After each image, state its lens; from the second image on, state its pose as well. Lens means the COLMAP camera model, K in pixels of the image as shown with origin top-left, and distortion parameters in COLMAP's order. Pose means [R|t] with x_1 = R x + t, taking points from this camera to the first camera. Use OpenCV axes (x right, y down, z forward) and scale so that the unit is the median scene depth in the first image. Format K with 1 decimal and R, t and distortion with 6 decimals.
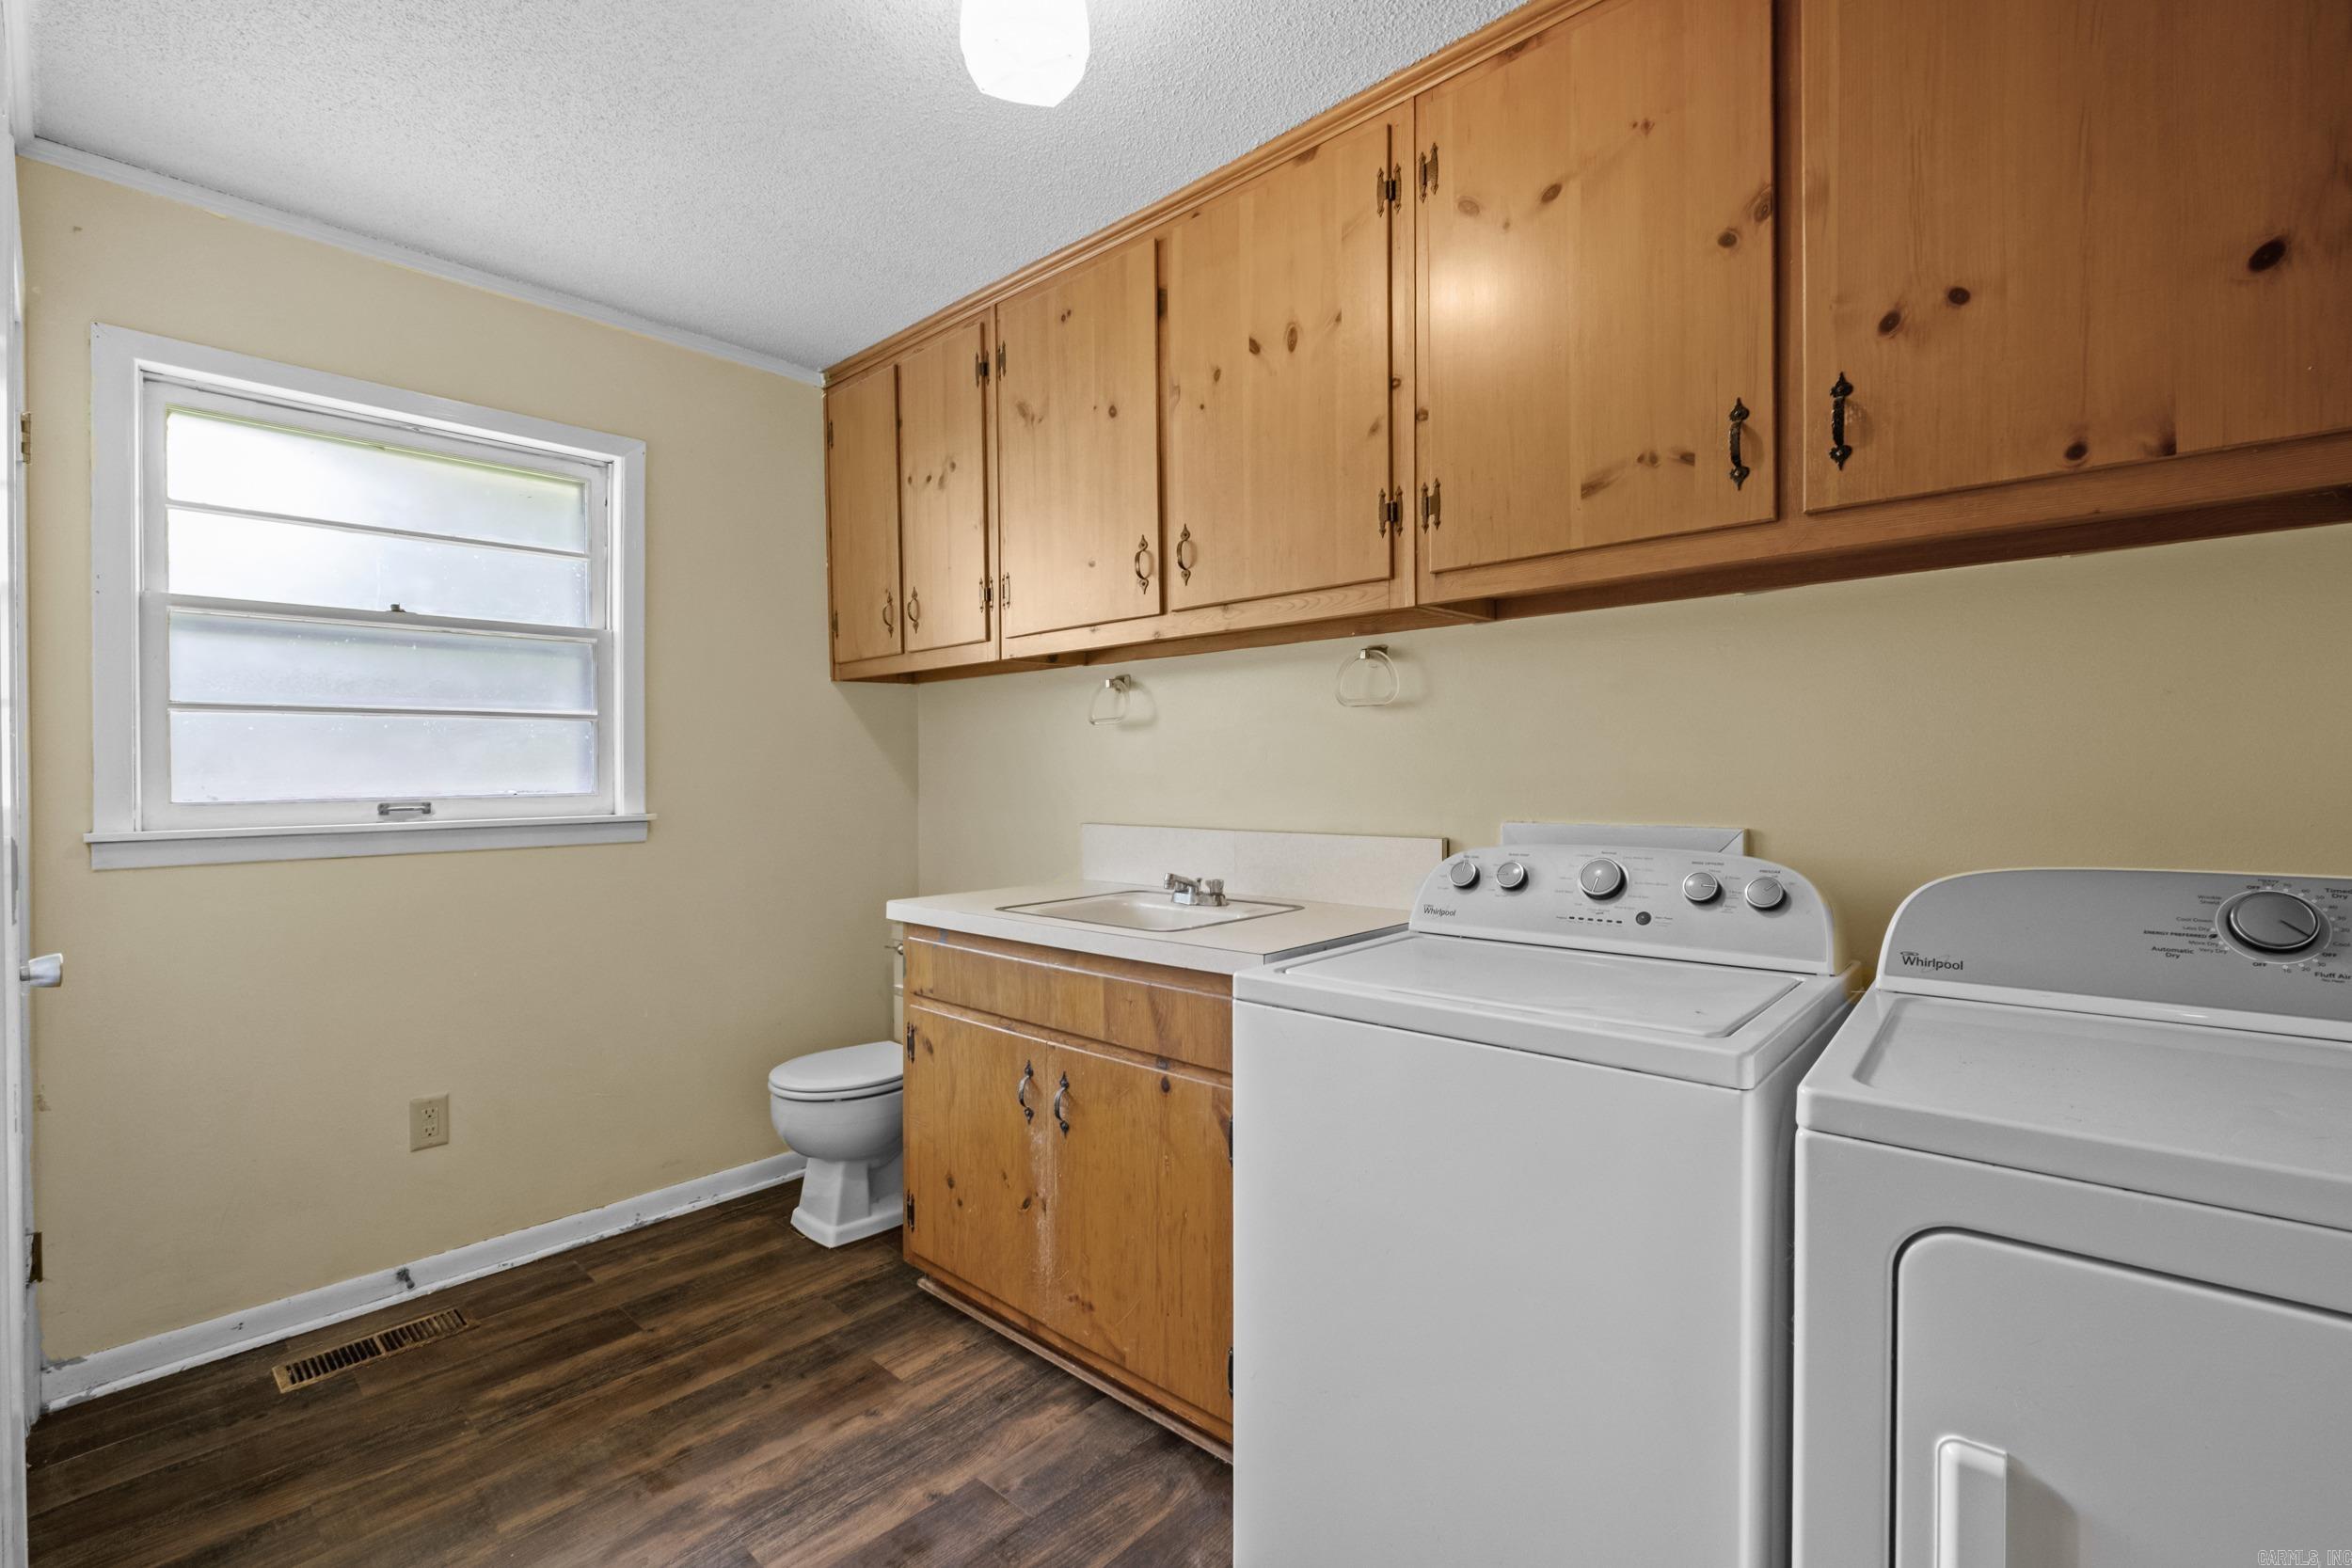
lens RADIAL K [[1024.3, 0, 1188.3], [0, 1024.3, 779.1], [0, 0, 1]] dist [-0.007816, 0.000278]
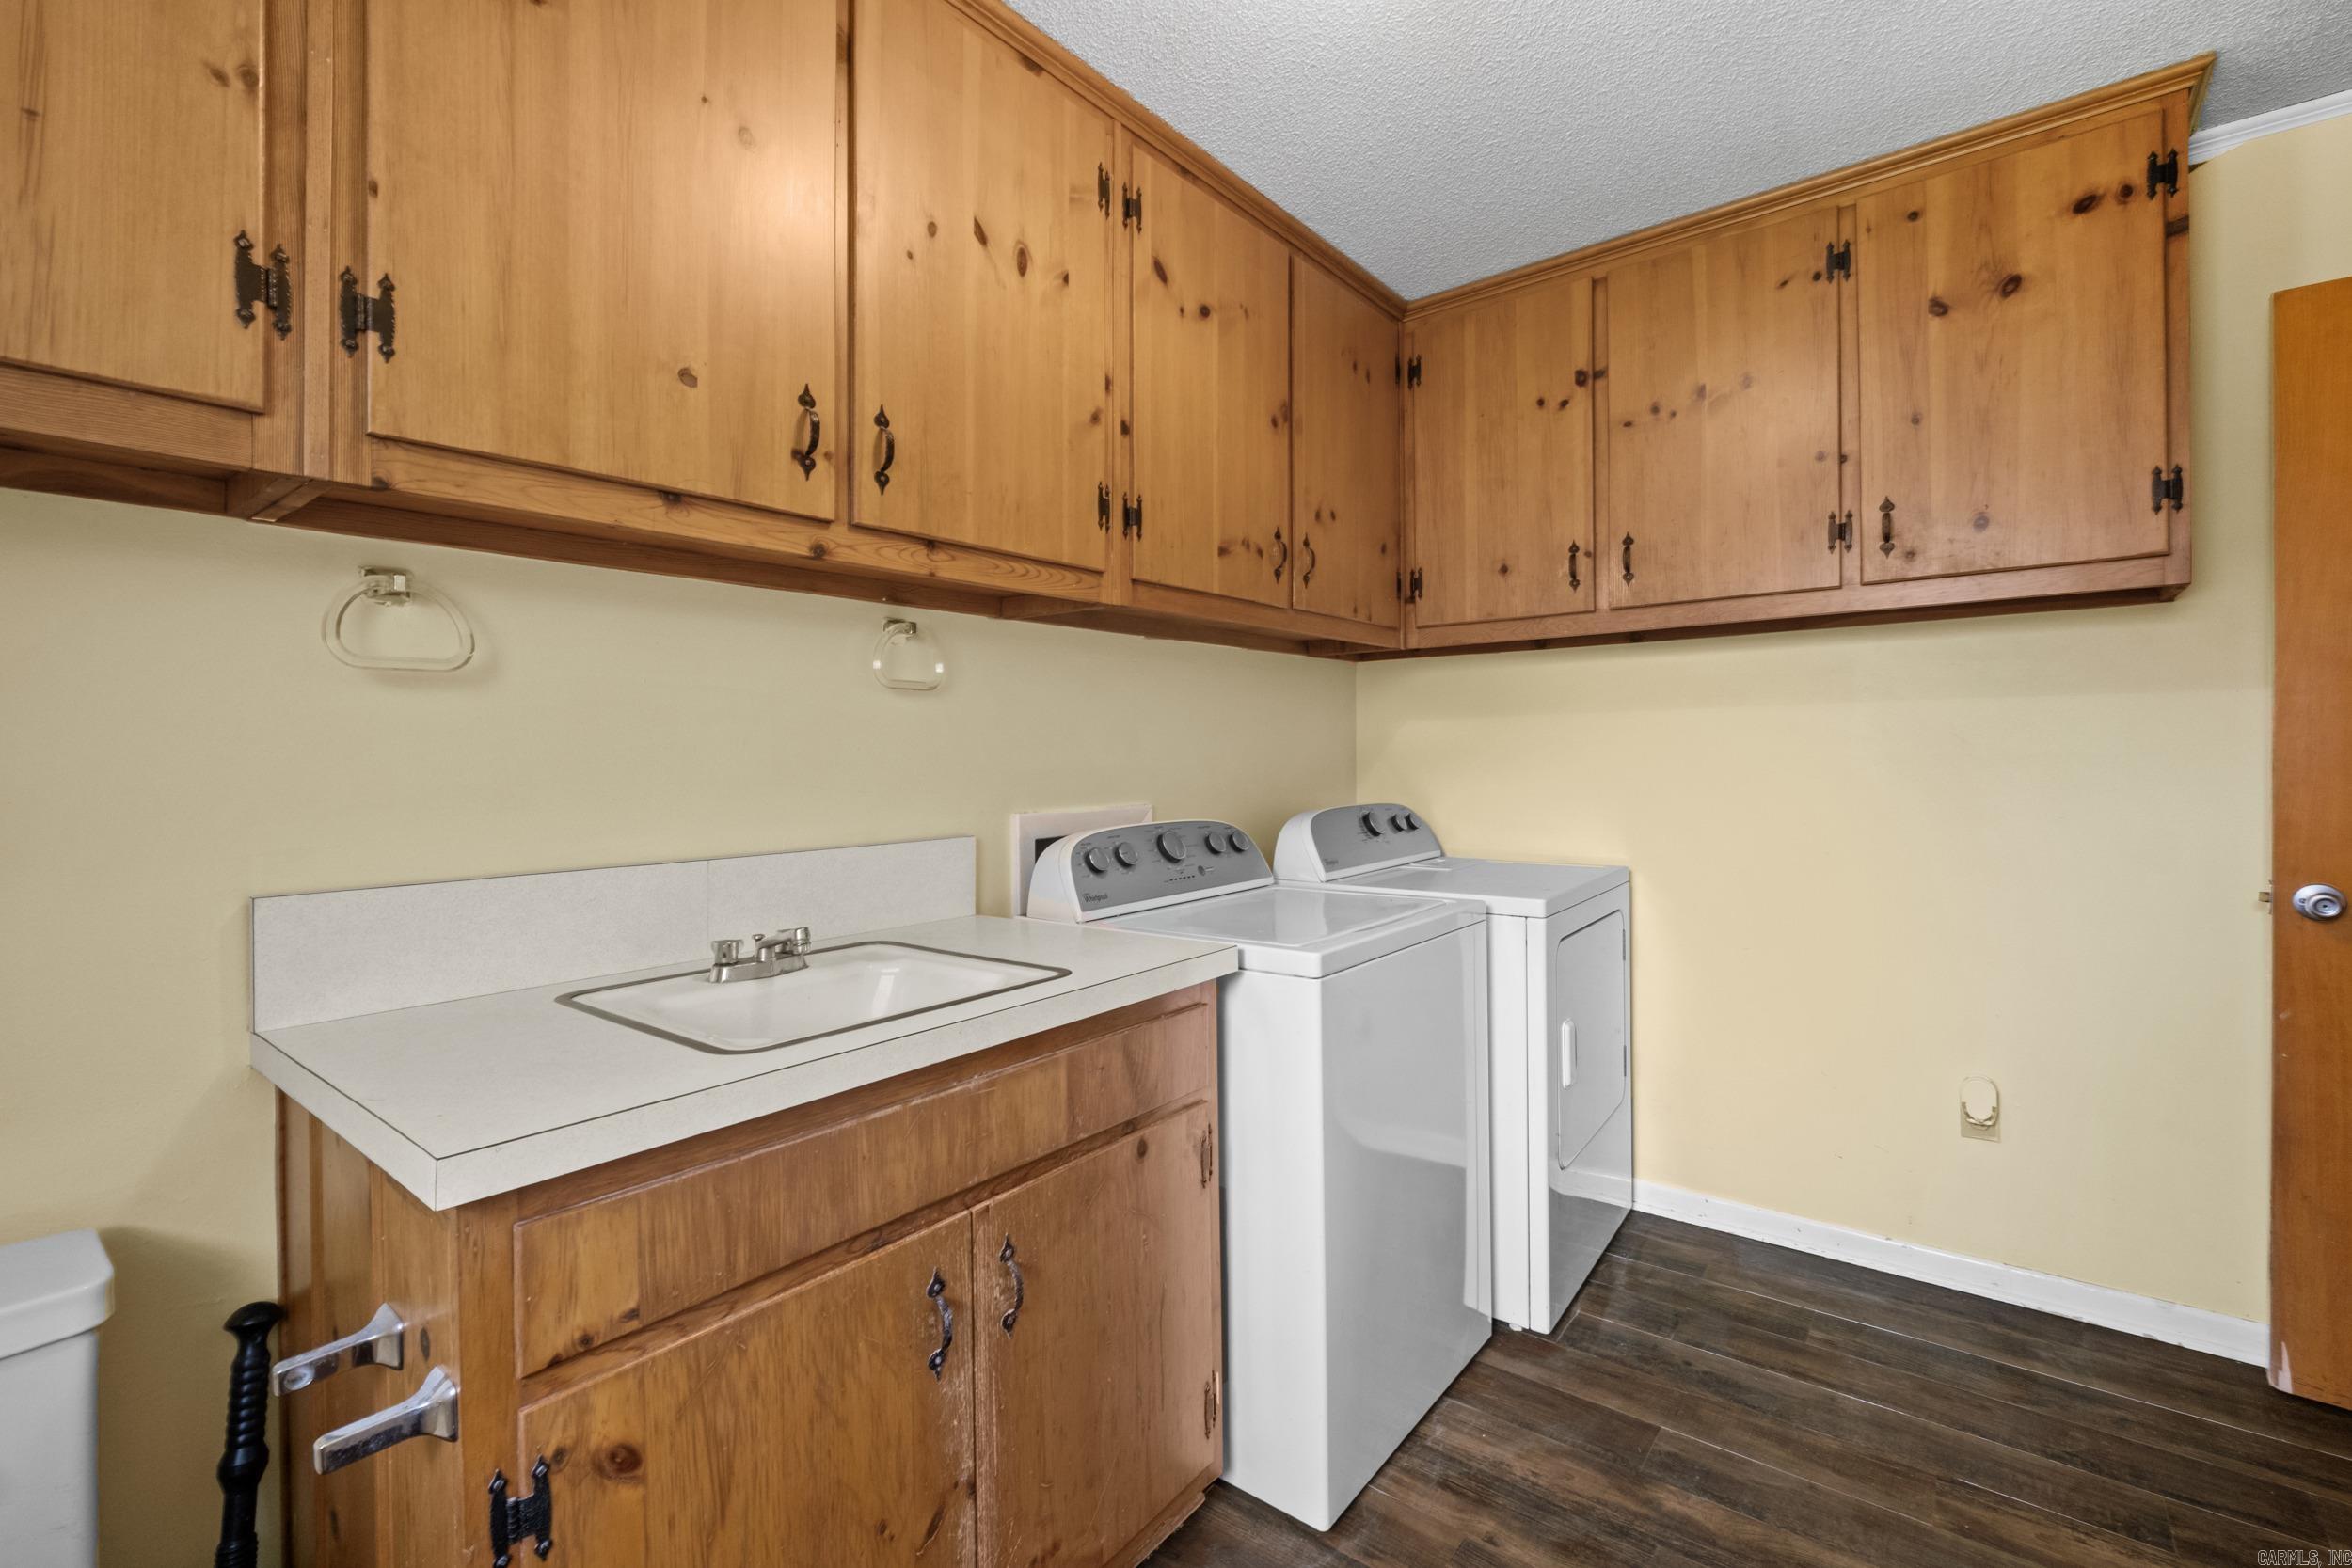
lens RADIAL K [[1024.3, 0, 1187.6], [0, 1024.3, 764.9], [0, 0, 1]] dist [-0.007816, 0.000278]
pose [[-0.066014, -0.001739, 0.997817, -0.771851], [0.018547, 0.999824, 0.002969, -0.007794], [-0.997646, 0.018702, -0.065970, 0.934131]]
